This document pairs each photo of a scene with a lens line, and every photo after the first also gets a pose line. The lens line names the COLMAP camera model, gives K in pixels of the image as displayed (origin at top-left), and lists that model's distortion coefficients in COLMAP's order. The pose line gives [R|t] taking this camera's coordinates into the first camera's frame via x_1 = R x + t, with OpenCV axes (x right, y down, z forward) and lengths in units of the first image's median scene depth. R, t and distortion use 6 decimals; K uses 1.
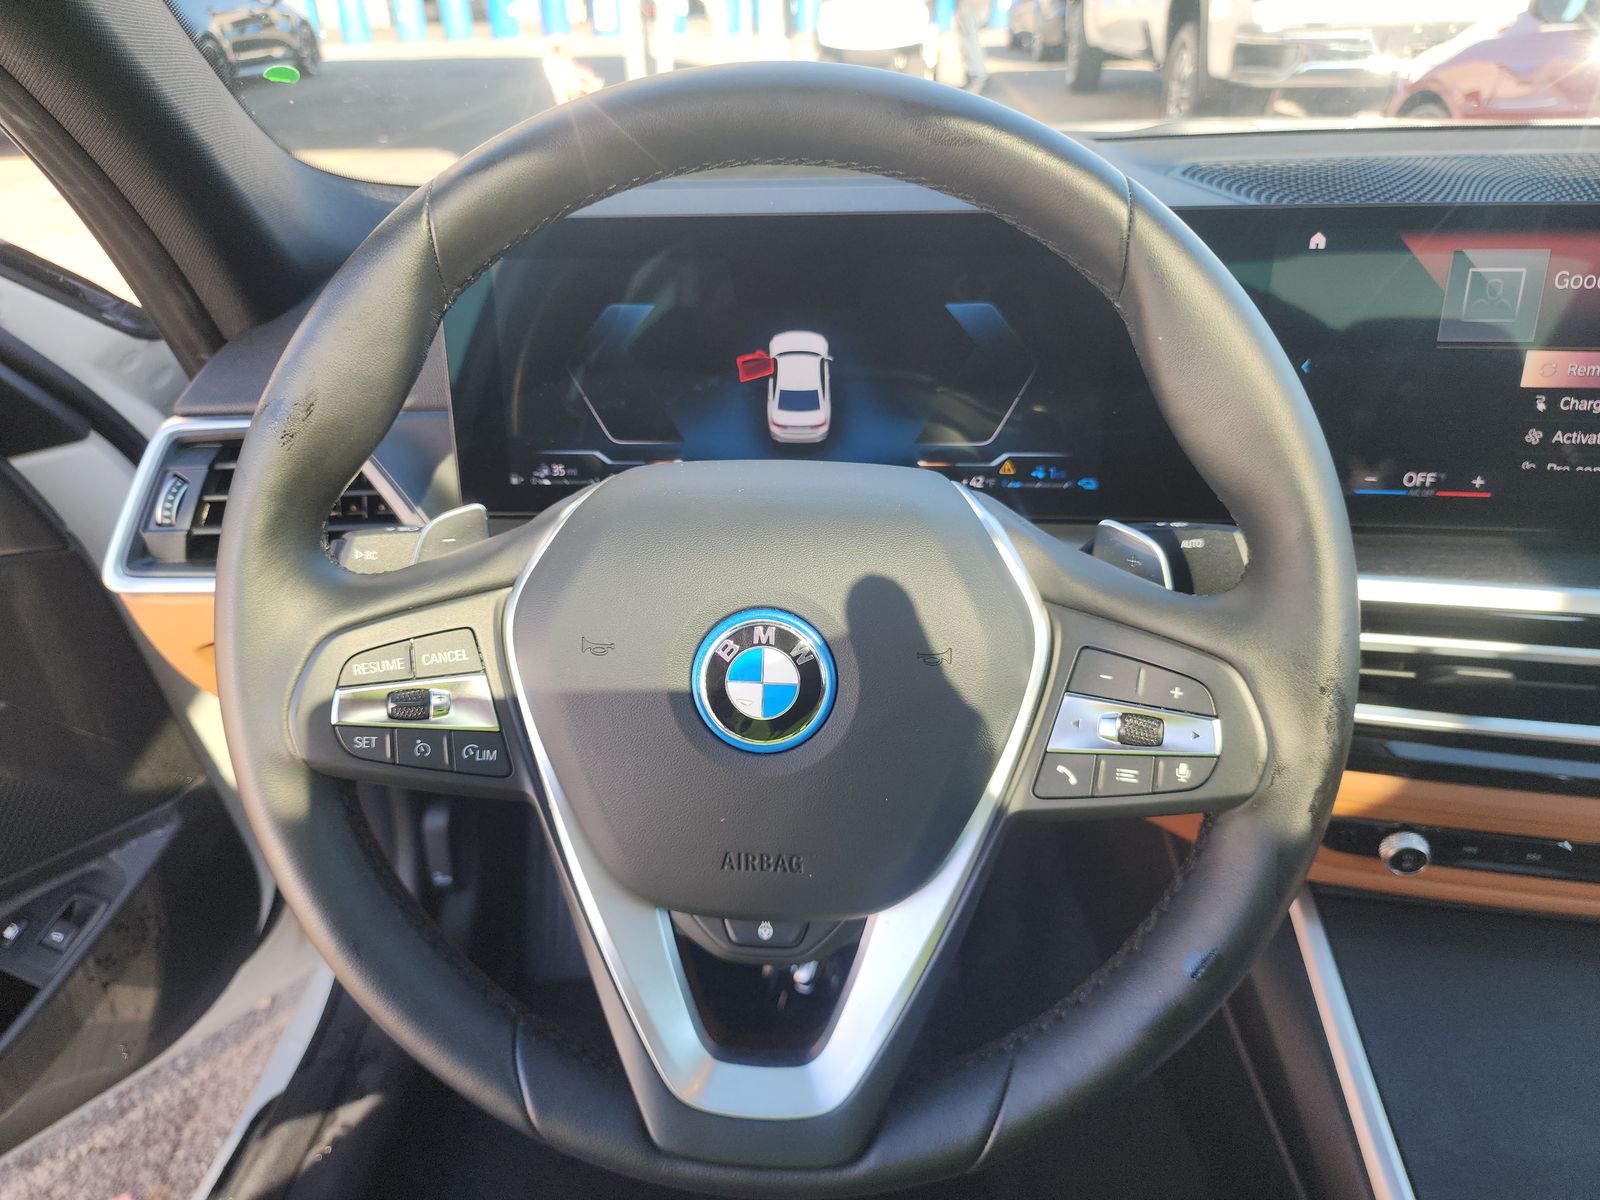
lens RADIAL K [[1062.5, 0, 799.8], [0, 1062.5, 607.4], [0, 0, 1]] dist [0.012429, -0.000864]
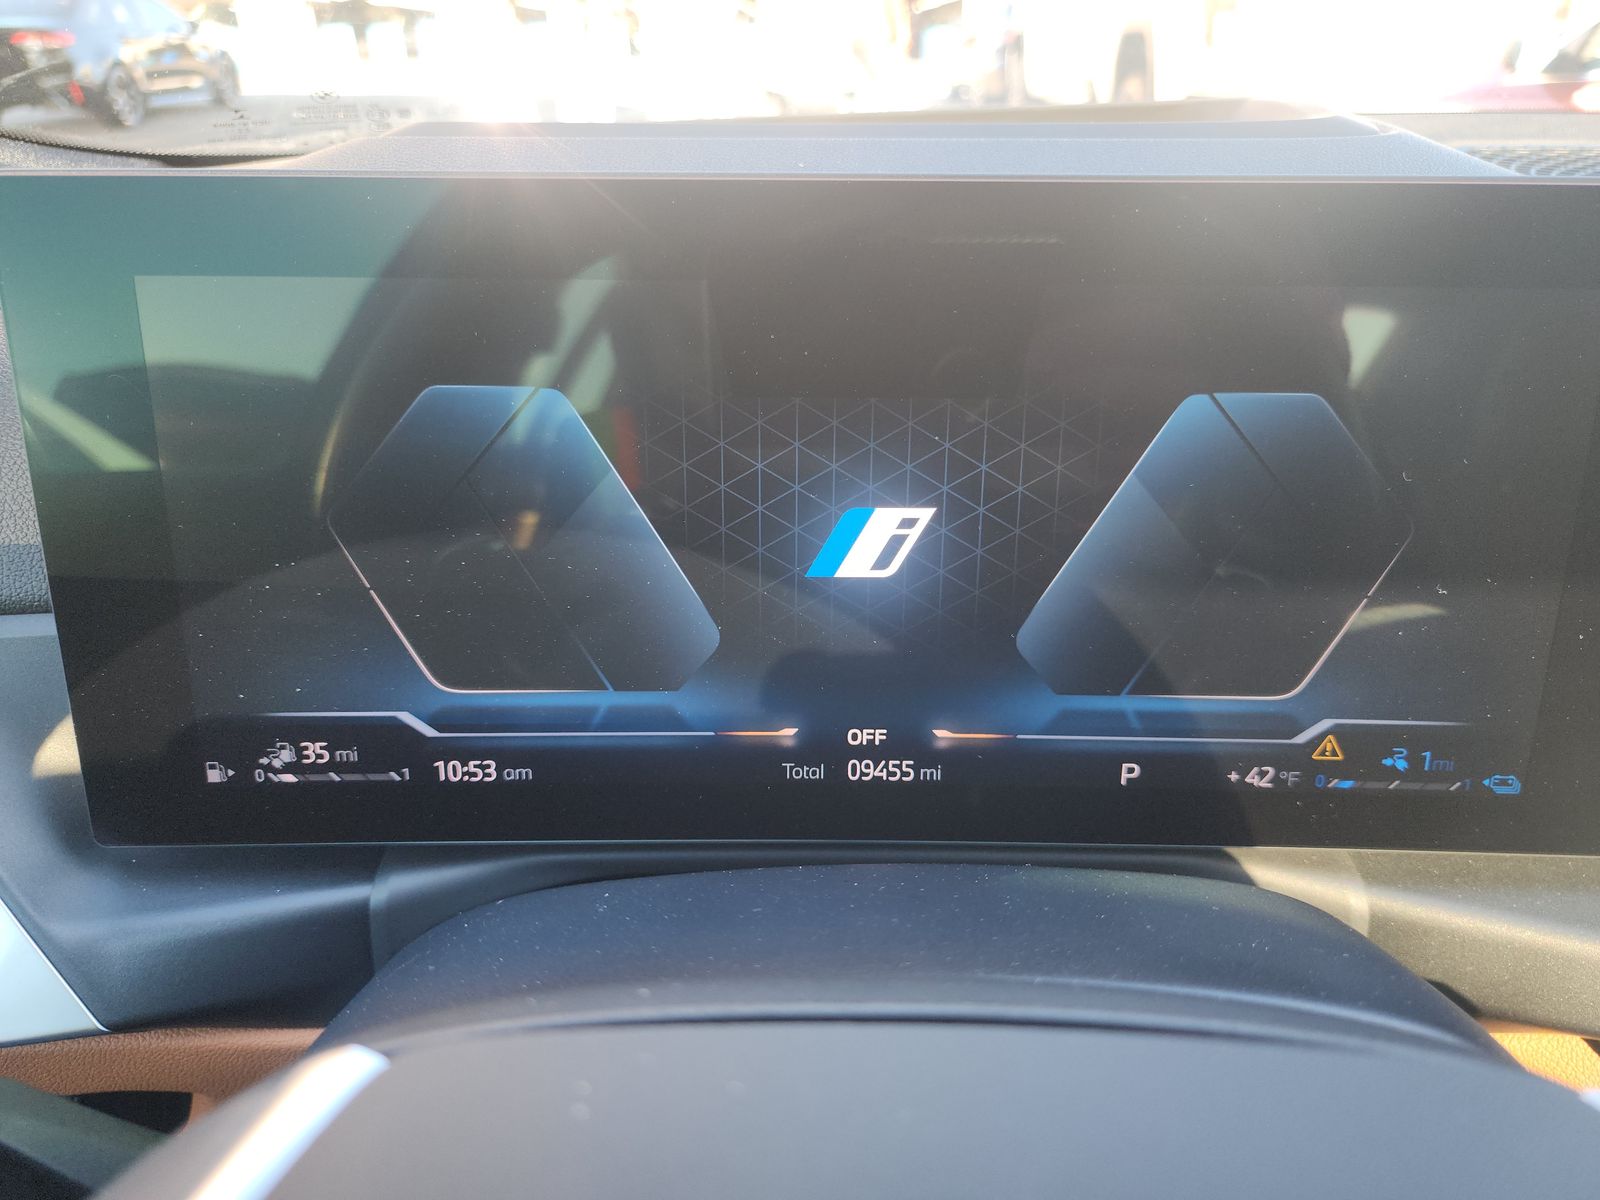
lens RADIAL K [[1062.5, 0, 803.9], [0, 1062.5, 589.2], [0, 0, 1]] dist [0.012429, -0.000864]
pose [[0.997866, 0.000905, 0.065283, -0.055942], [0.002664, 0.998507, -0.054559, -0.170990], [-0.065234, 0.054616, 0.996374, 0.547438]]
